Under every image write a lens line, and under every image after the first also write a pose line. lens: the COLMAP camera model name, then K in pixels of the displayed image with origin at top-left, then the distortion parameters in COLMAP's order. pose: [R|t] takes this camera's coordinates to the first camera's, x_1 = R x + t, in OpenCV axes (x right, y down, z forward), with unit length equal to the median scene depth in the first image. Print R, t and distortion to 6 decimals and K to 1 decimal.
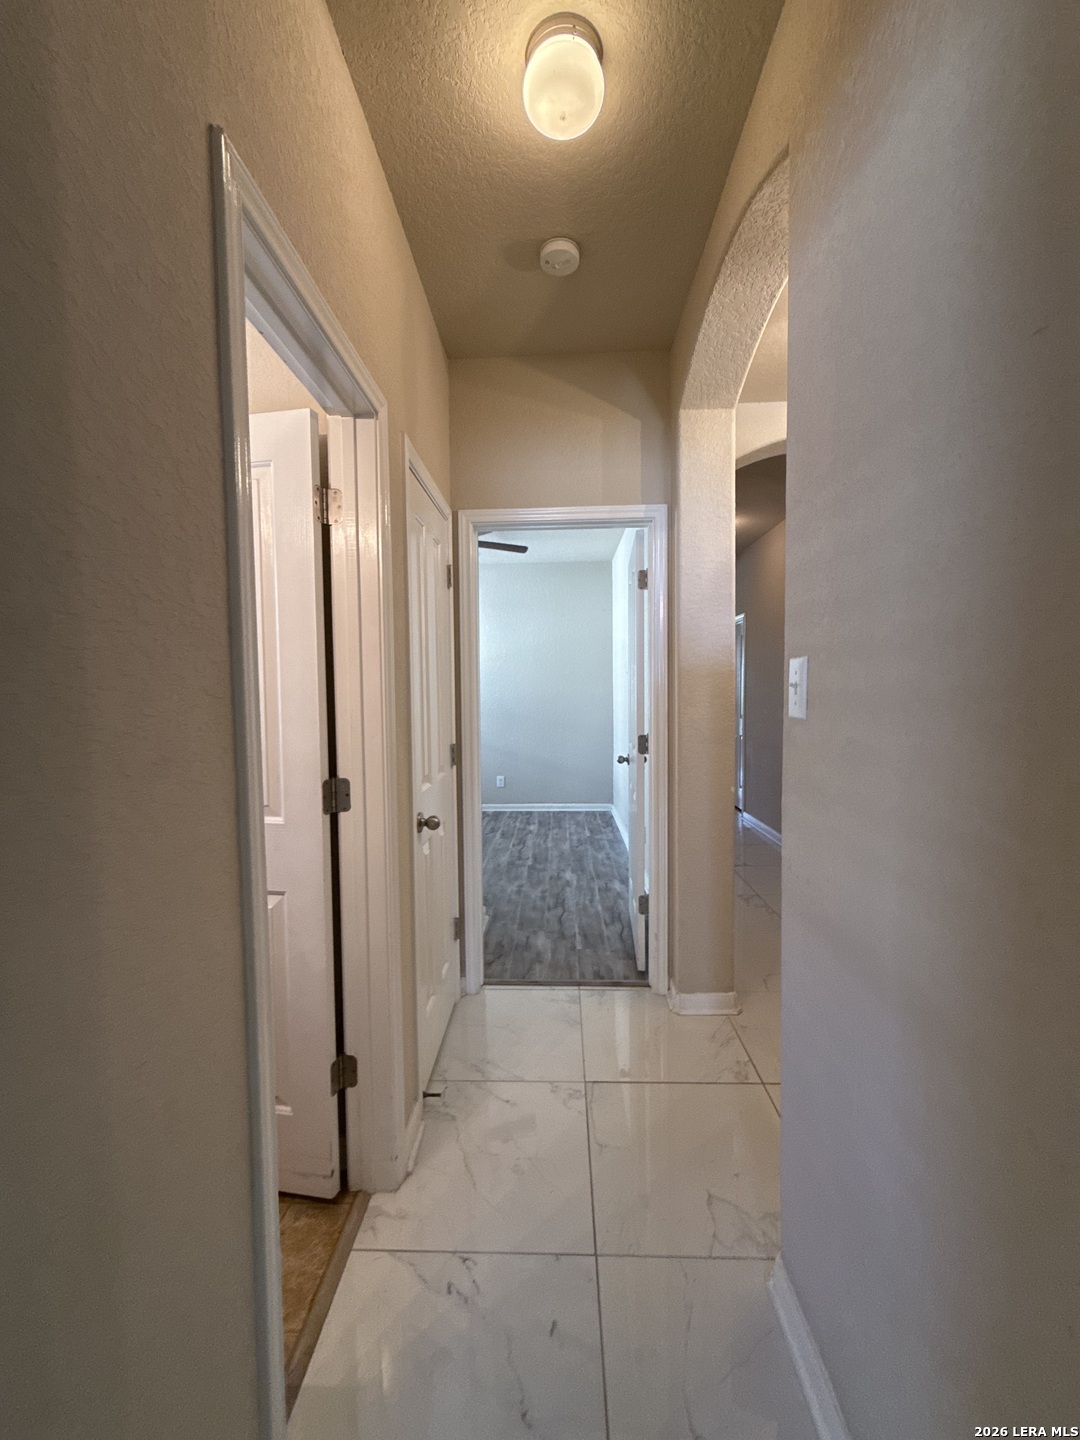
lens RADIAL K [[570.6, 0, 545.0], [0, 570.6, 719.0], [0, 0, 1]] dist [-0.000055, -0.000384]
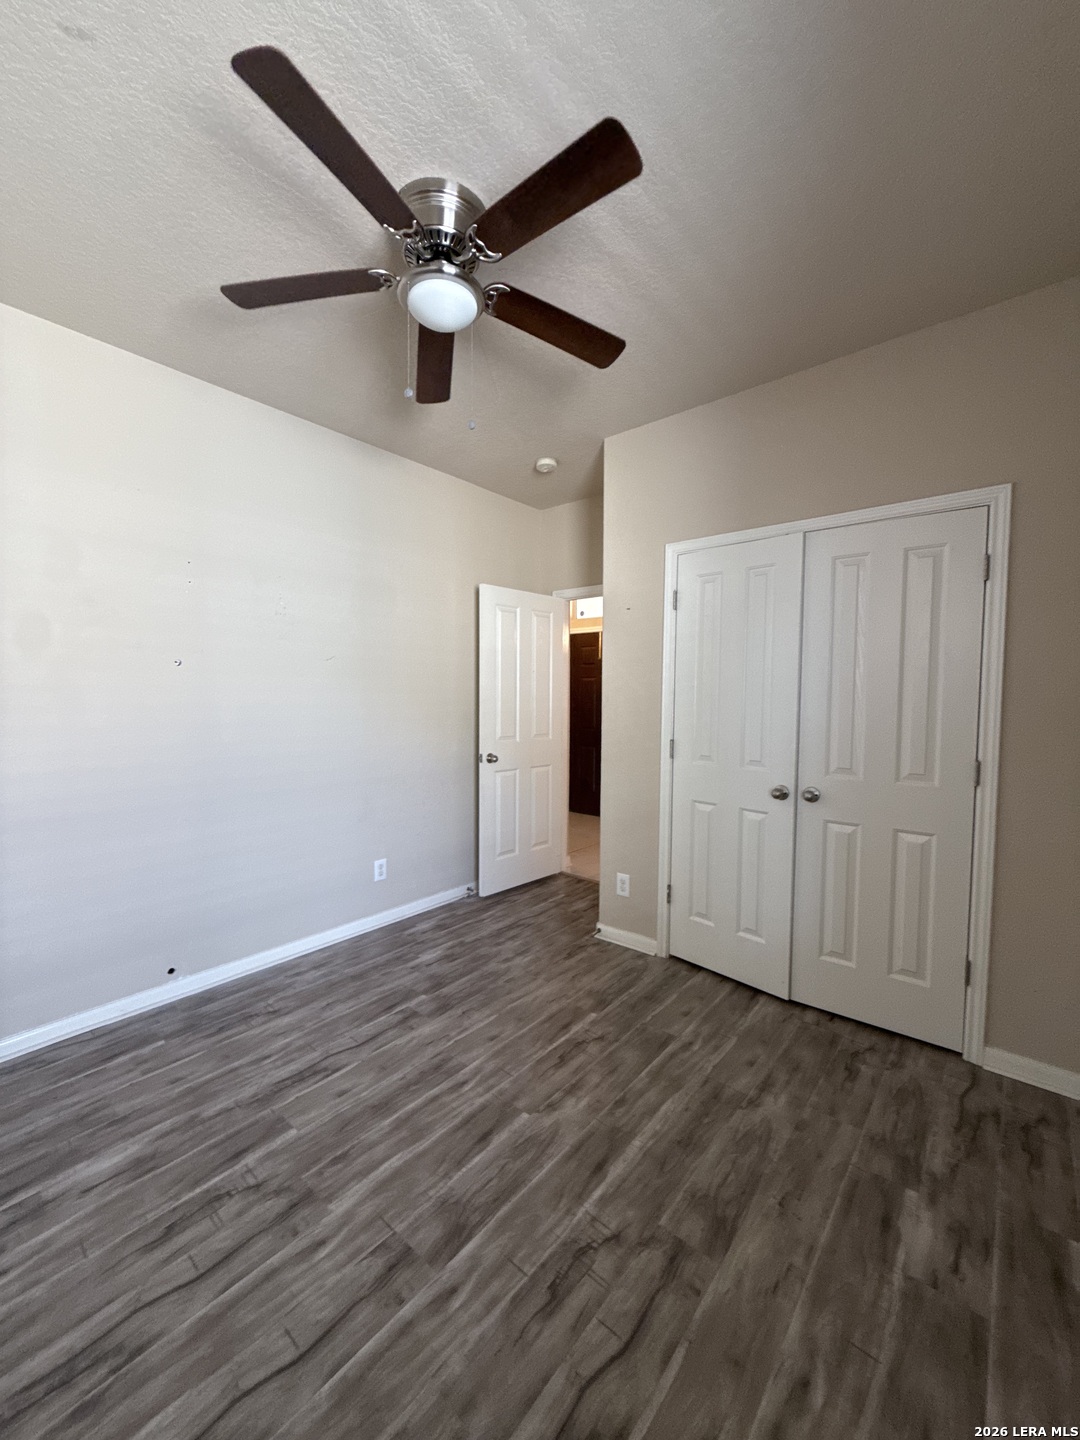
lens RADIAL K [[570.6, 0, 545.0], [0, 570.6, 719.0], [0, 0, 1]] dist [-0.000055, -0.000384]
pose [[-0.782507, -0.020386, 0.622308, -0.514948], [0.035438, 0.996386, 0.077201, -0.071189], [-0.621633, 0.082464, -0.778956, 1.460322]]
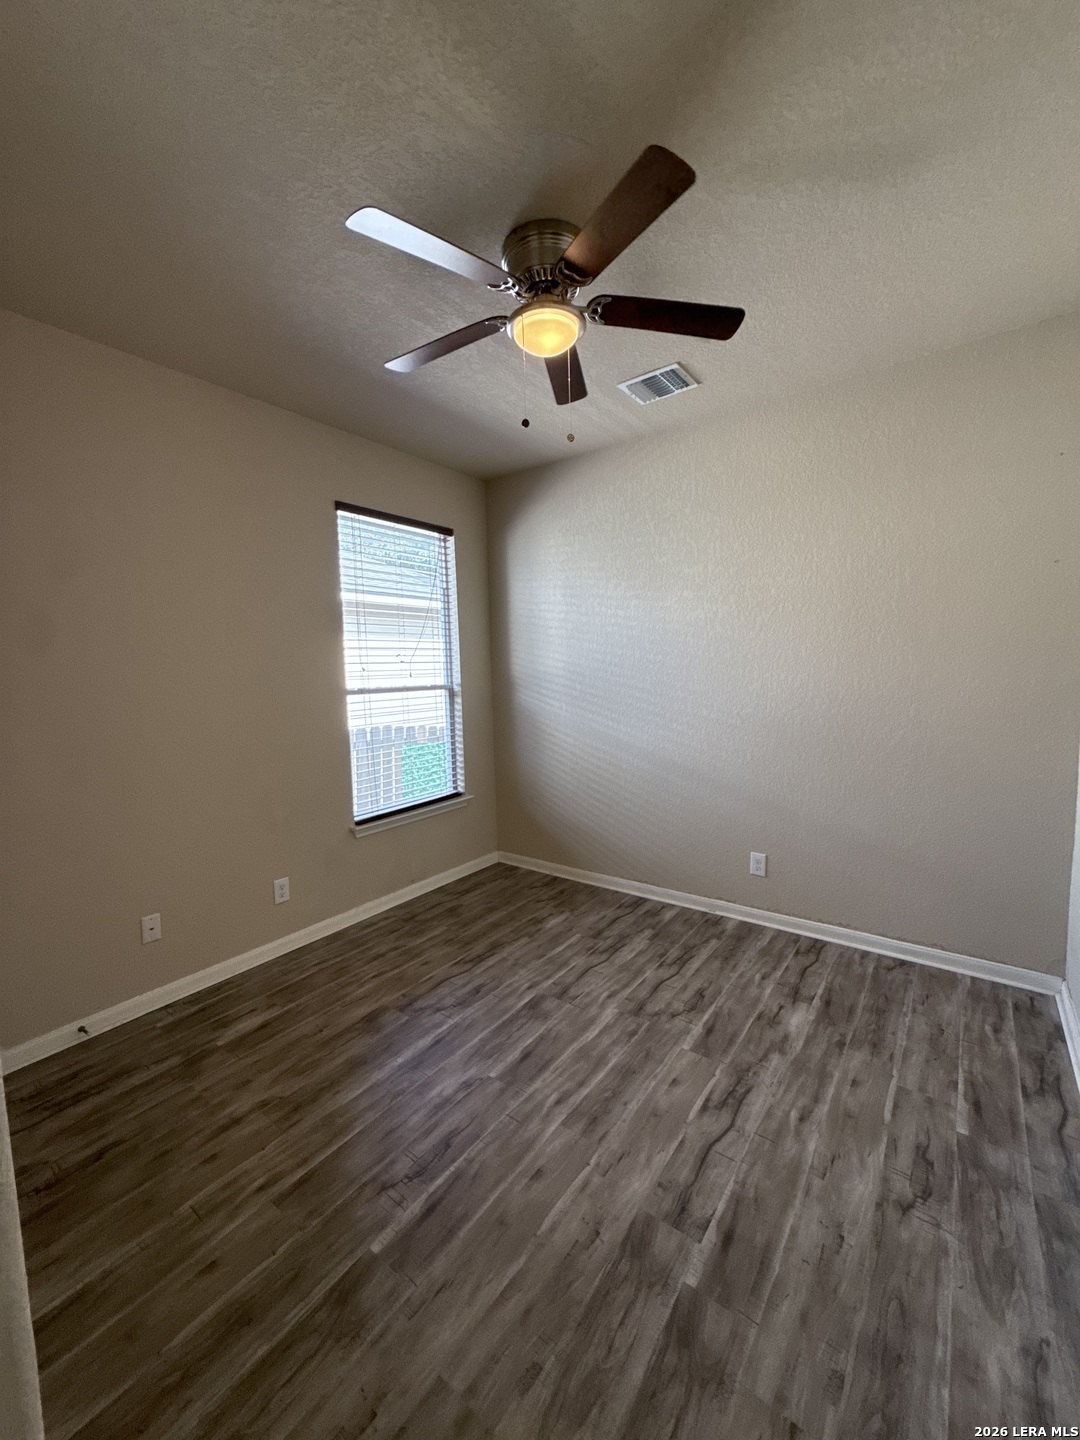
lens RADIAL K [[570.6, 0, 545.0], [0, 570.6, 719.0], [0, 0, 1]] dist [-0.000055, -0.000384]
pose [[0.817573, 0.041611, -0.574320, 0.075154], [-0.013729, 0.998511, 0.052801, -0.058324], [0.575662, -0.035284, 0.816926, 0.783135]]
